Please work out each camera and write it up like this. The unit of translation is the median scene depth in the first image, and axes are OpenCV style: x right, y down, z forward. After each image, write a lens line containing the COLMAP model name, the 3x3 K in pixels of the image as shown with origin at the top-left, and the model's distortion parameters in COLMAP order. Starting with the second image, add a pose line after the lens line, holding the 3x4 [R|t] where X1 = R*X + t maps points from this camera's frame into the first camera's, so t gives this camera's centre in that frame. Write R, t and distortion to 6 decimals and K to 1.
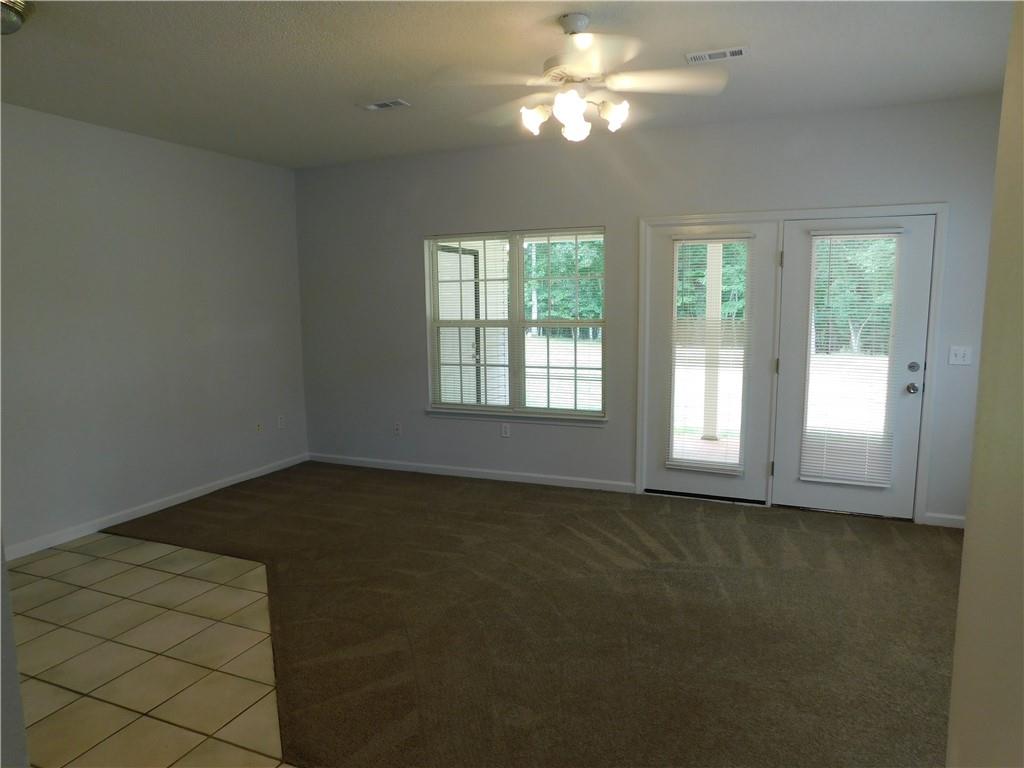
lens RADIAL K [[675.8, 0, 512.1], [0, 675.8, 386.0], [0, 0, 1]] dist [-0.013199, -0.001595]
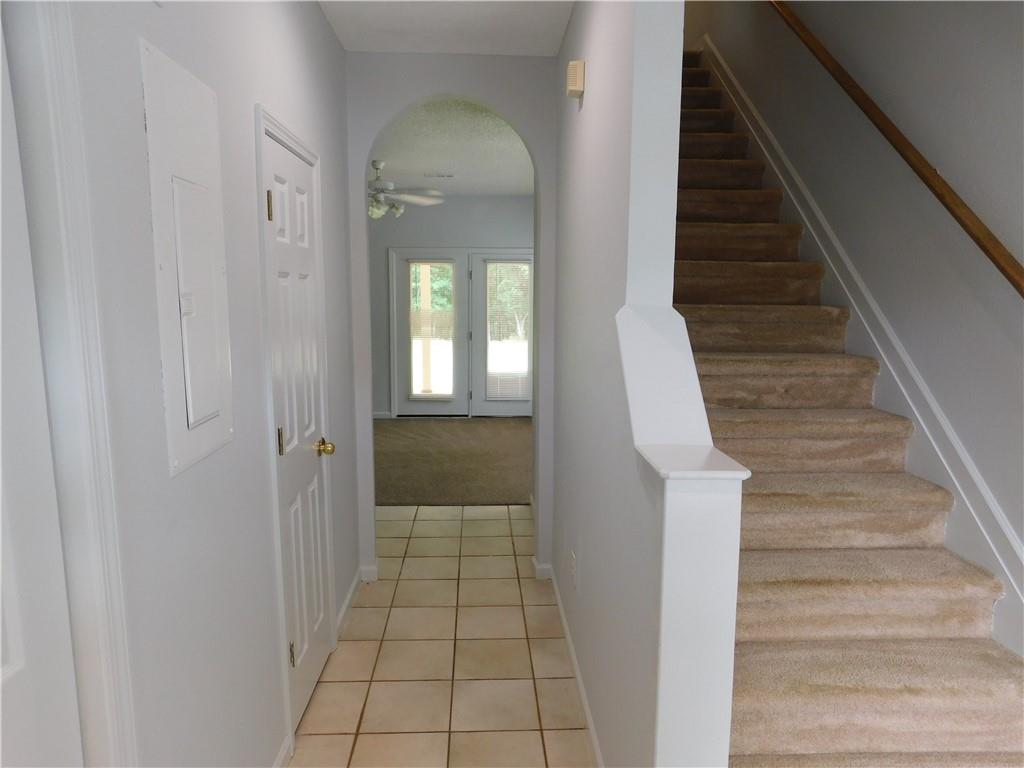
lens RADIAL K [[675.8, 0, 511.4], [0, 675.8, 385.2], [0, 0, 1]] dist [-0.013199, -0.001595]
pose [[0.898779, -0.045599, 0.436024, -0.276829], [0.041818, 0.998958, 0.018270, 0.068842], [-0.436403, 0.001813, 0.899750, -0.607610]]
